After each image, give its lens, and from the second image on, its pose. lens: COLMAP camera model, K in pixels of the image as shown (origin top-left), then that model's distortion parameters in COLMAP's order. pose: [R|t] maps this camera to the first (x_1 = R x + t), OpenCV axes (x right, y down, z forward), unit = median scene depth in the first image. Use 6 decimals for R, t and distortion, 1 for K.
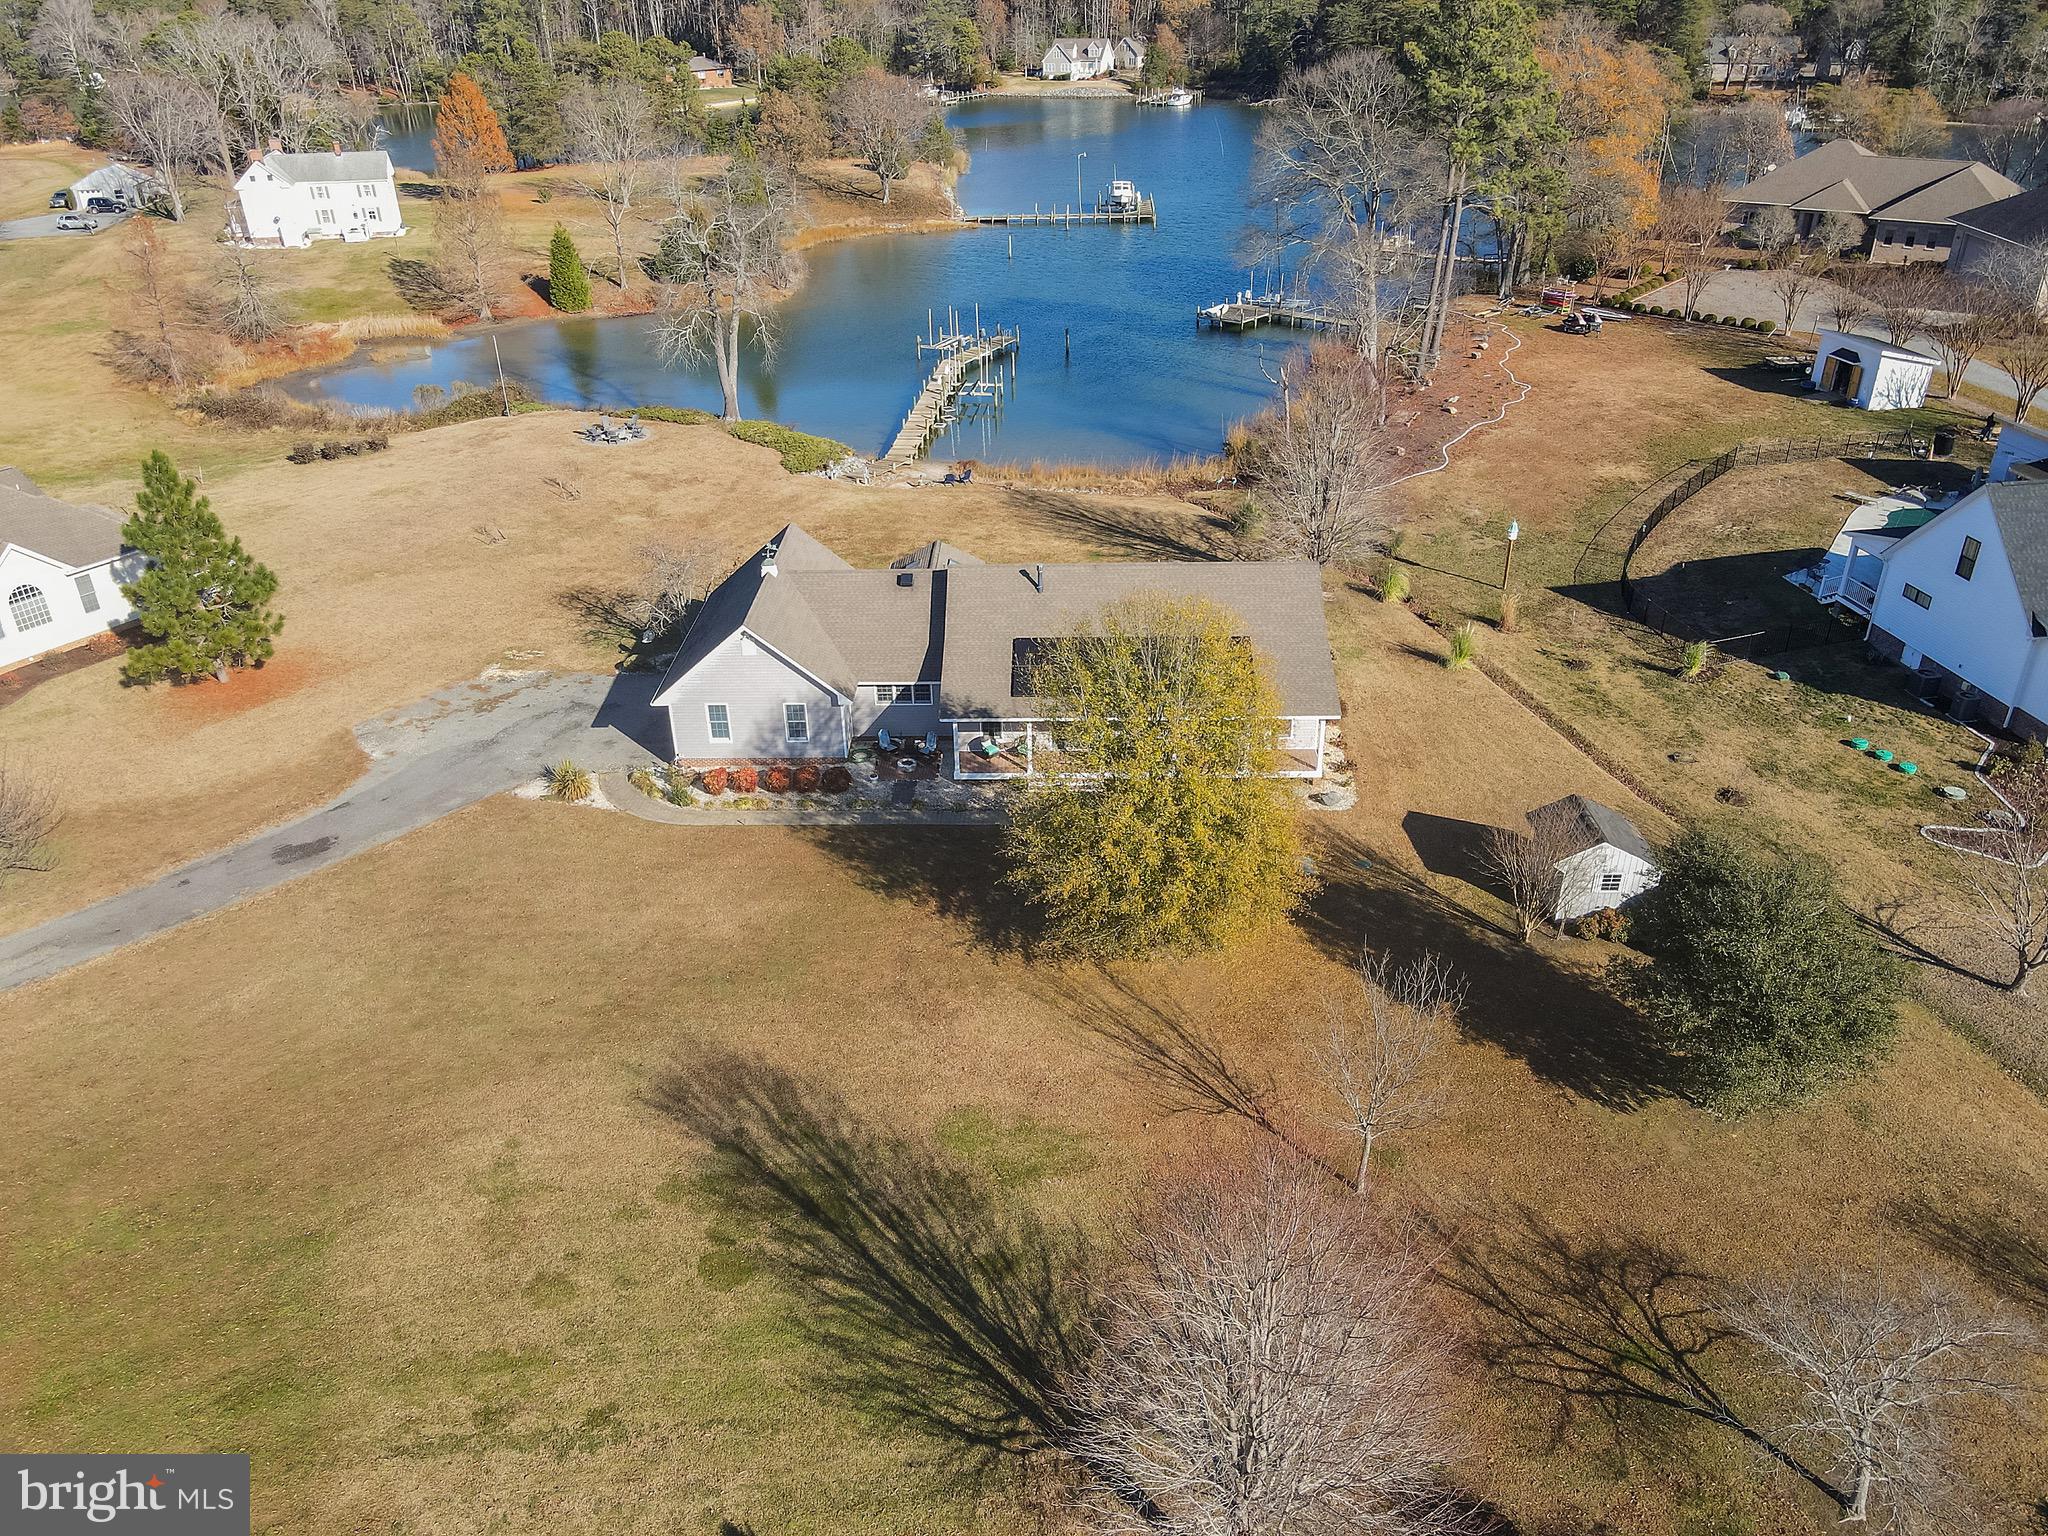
lens RADIAL K [[1509.6, 0, 1024.0], [0, 1509.6, 768.0], [0, 0, 1]] dist [0.006711, 0.009506]
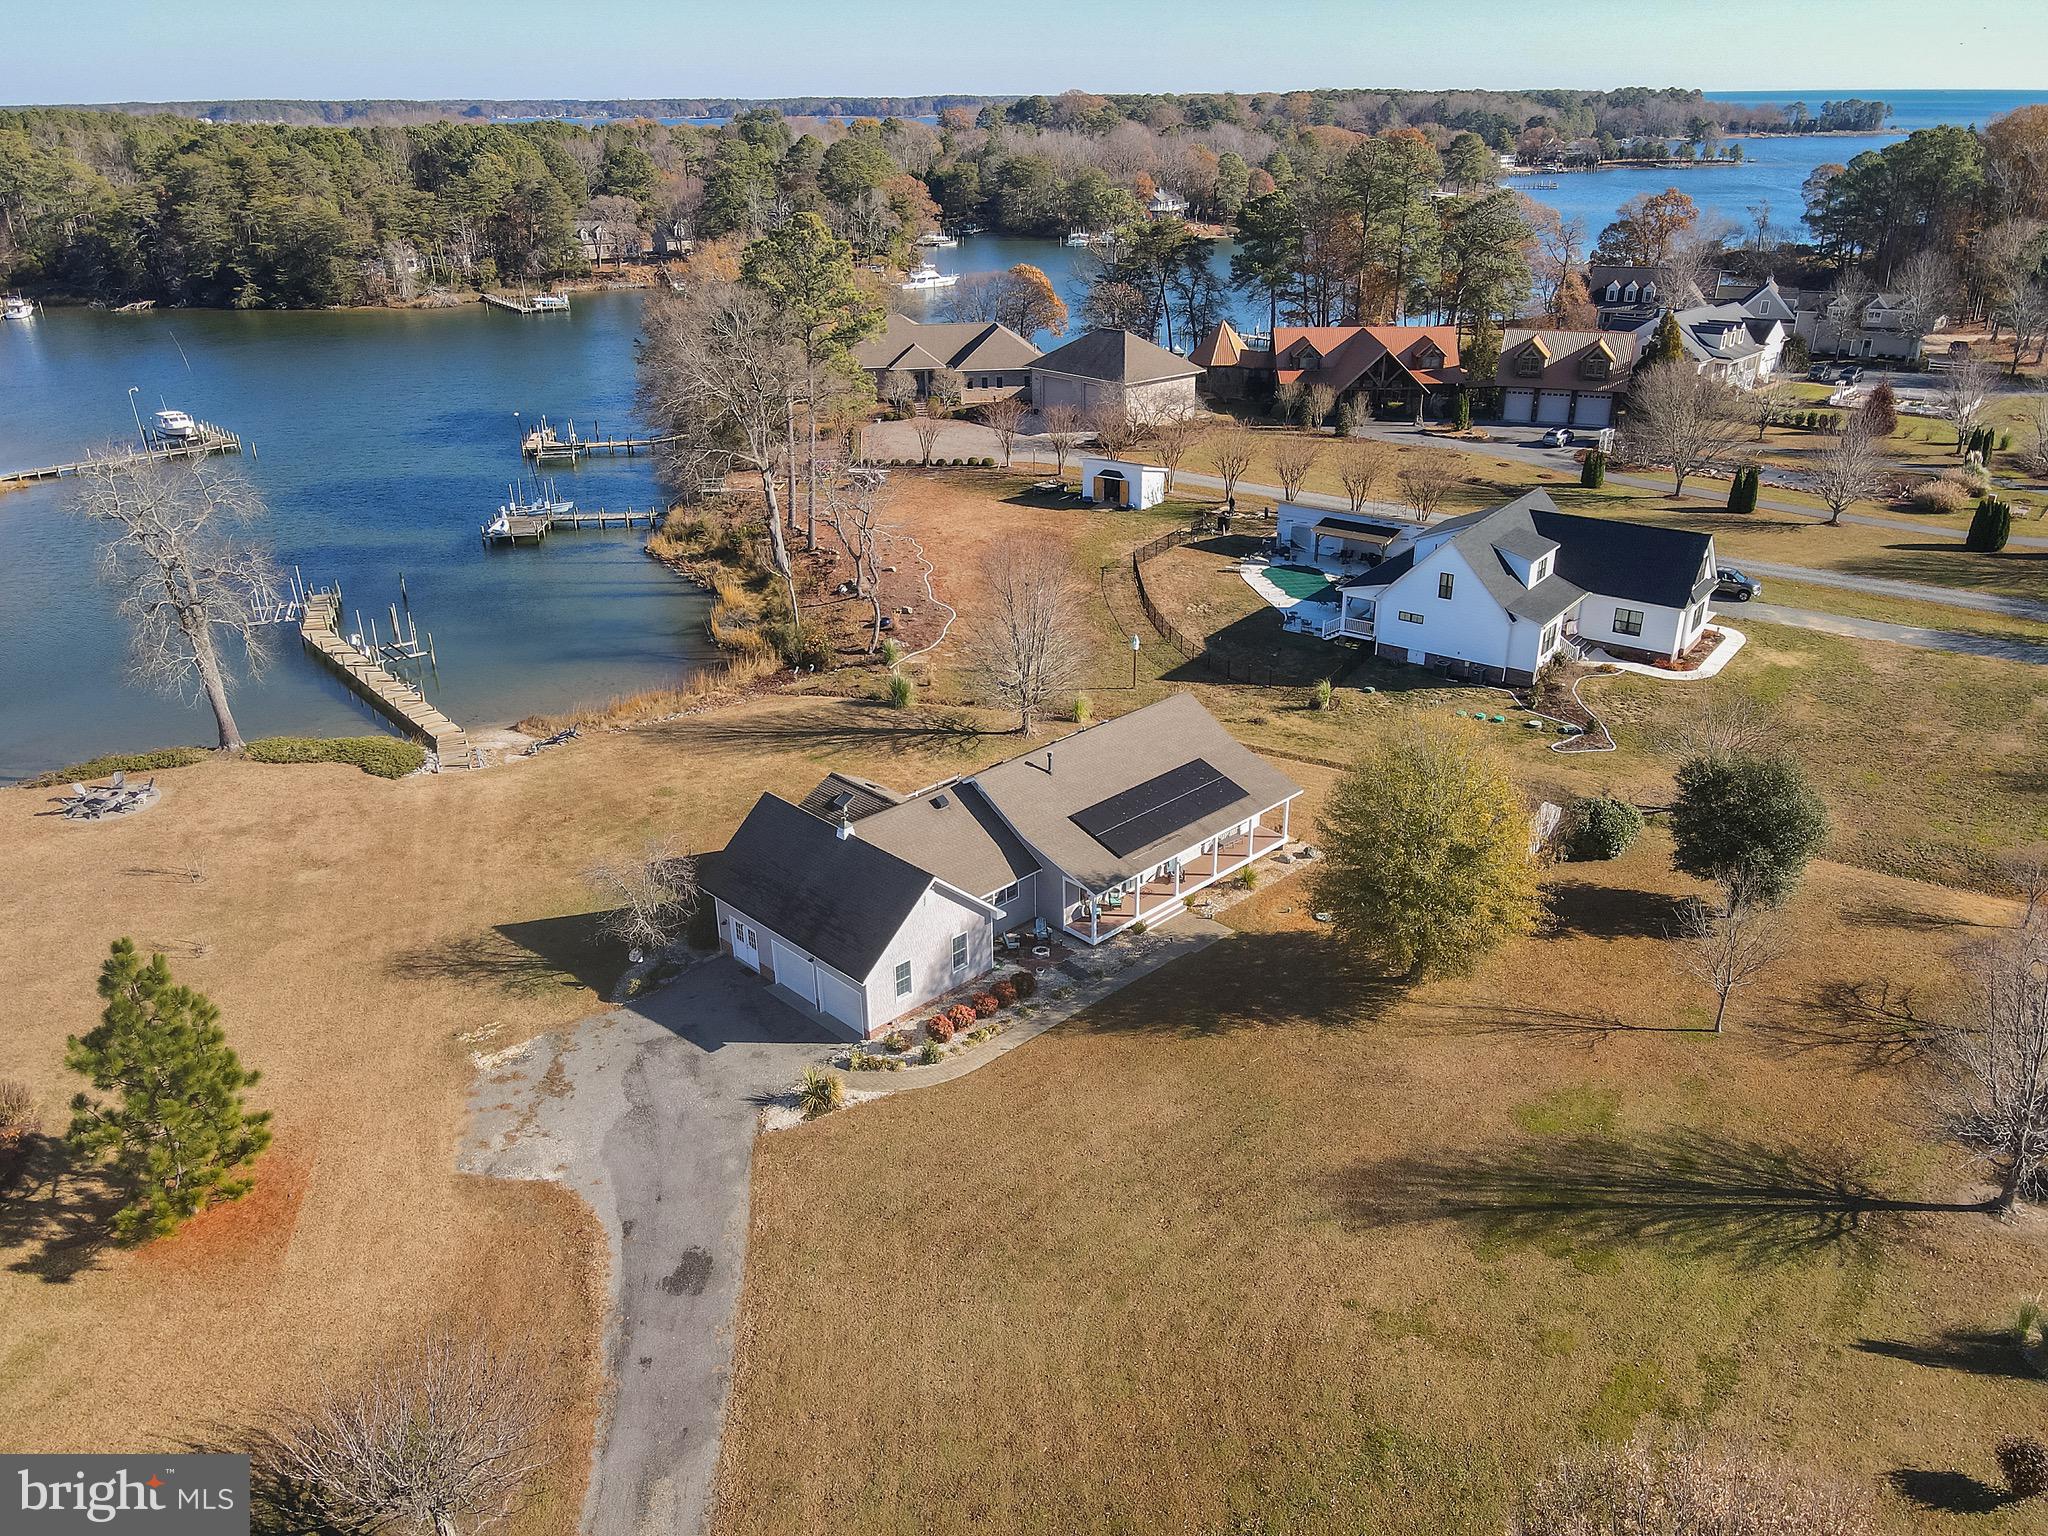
lens RADIAL K [[1509.6, 0, 1024.0], [0, 1509.6, 768.0], [0, 0, 1]] dist [0.006711, 0.009506]
pose [[0.696330, -0.282633, 0.659730, -0.682149], [0.340926, 0.939129, 0.042491, -0.158065], [-0.631581, 0.195331, 0.750301, 0.127918]]
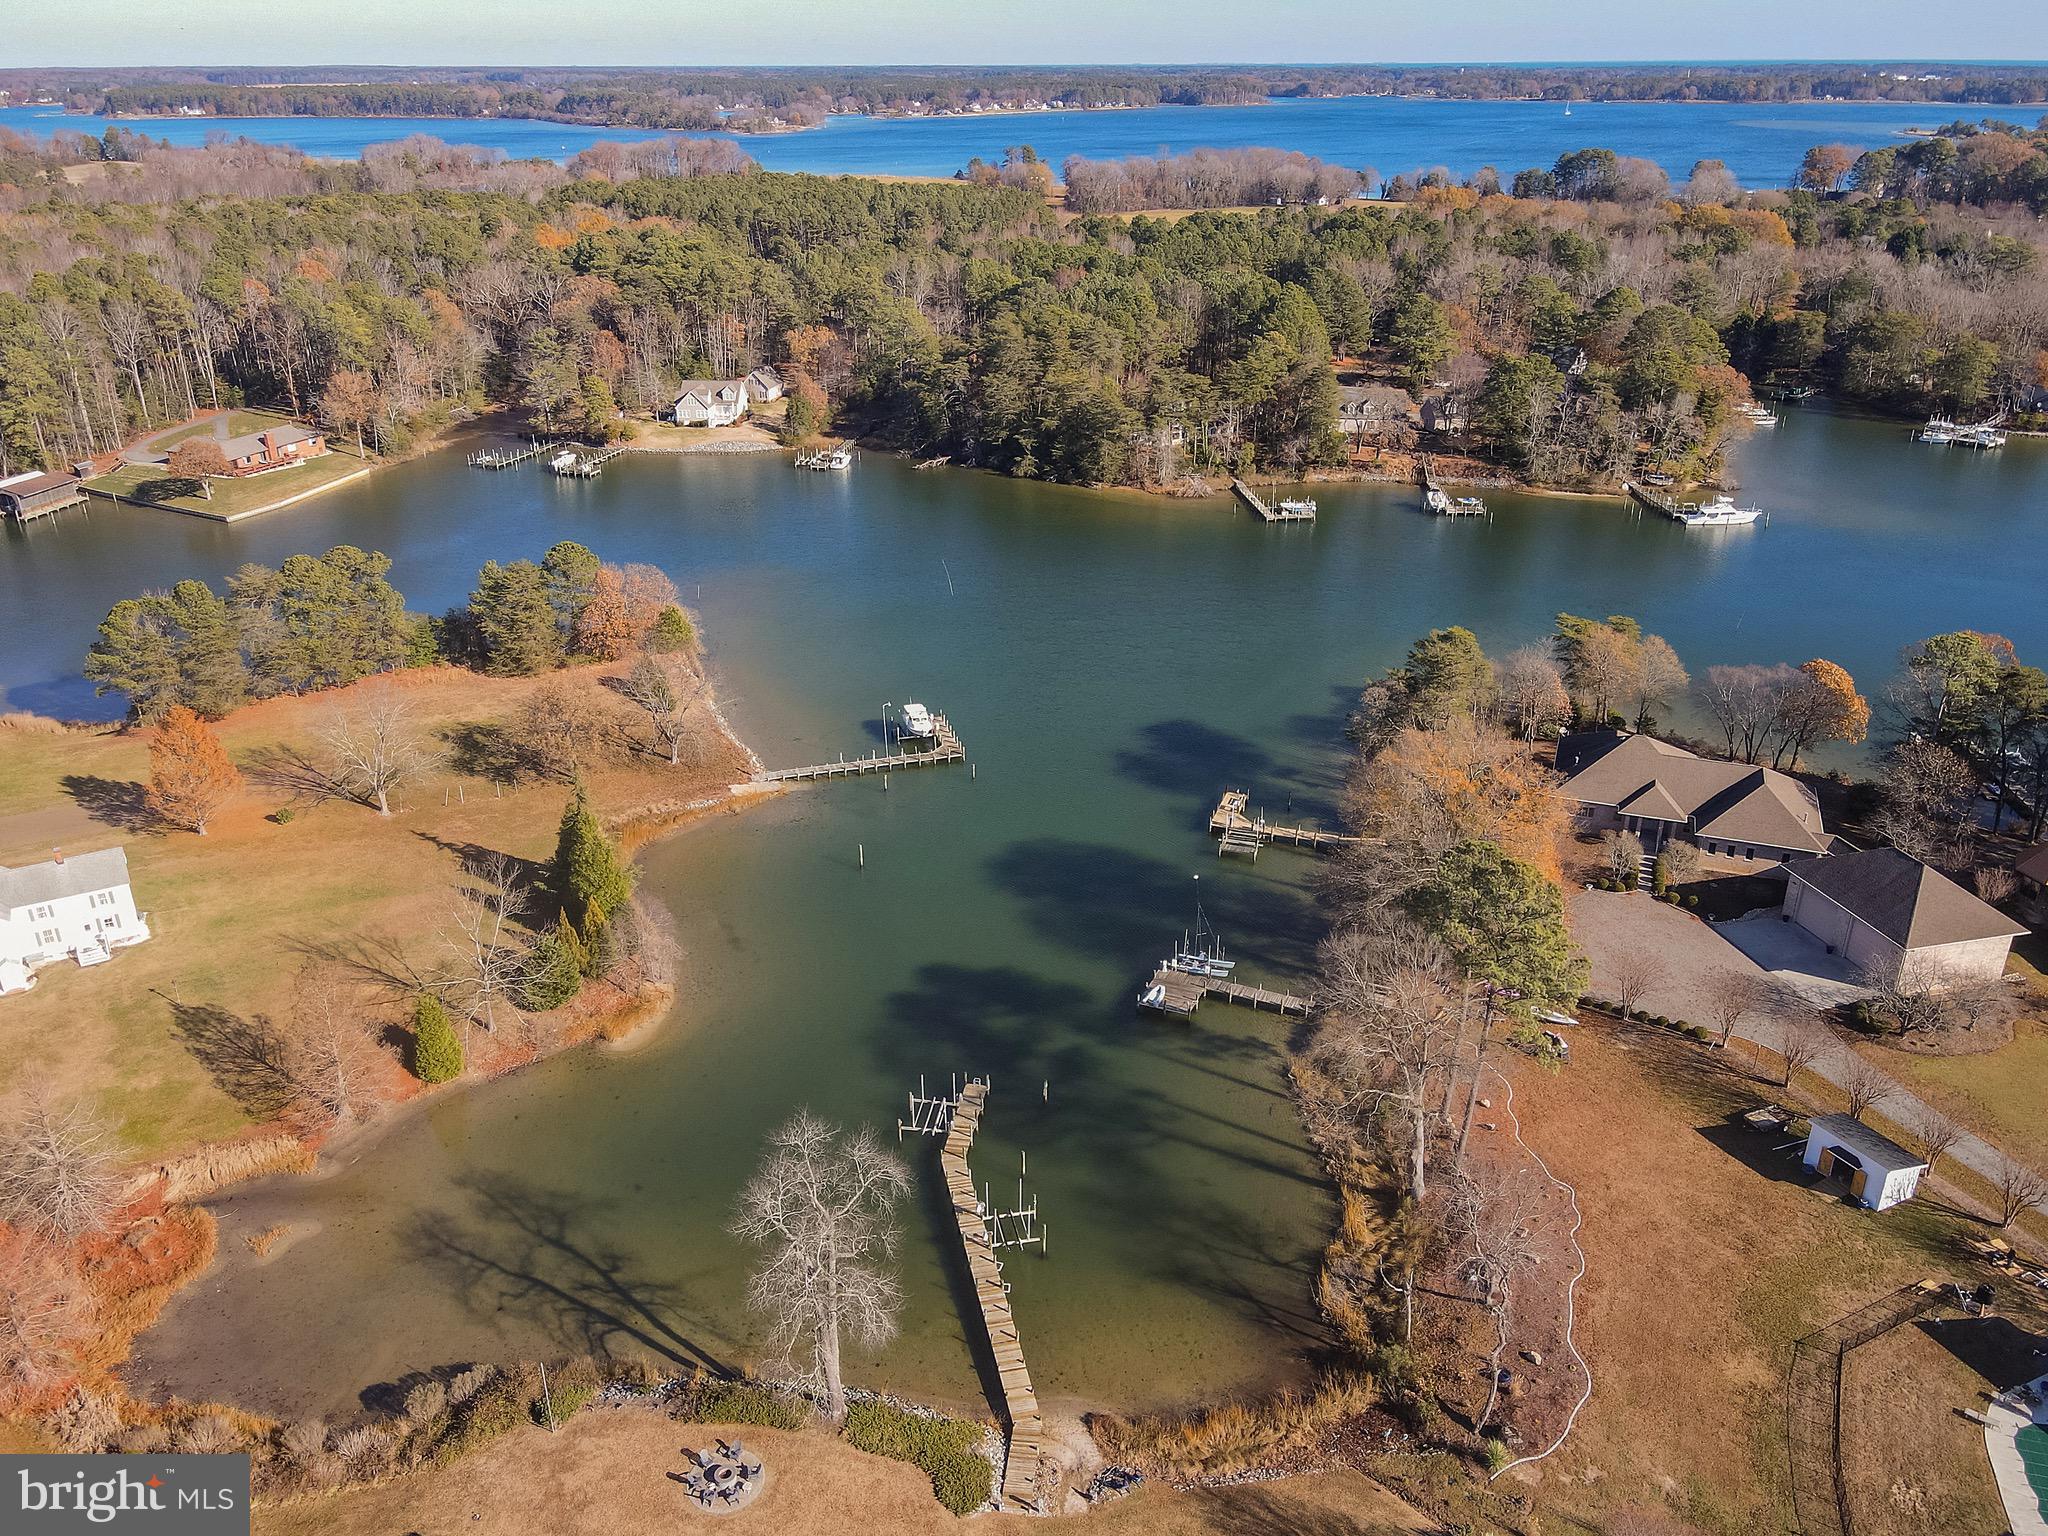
lens RADIAL K [[1571.2, 0, 1024.0], [0, 1571.2, 768.0], [0, 0, 1]] dist [0.005518, 0.013592]
pose [[0.950396, -0.118616, 0.287536, -0.474398], [0.139072, 0.988931, -0.051715, -0.831966], [-0.278219, 0.089138, 0.956373, 0.050258]]
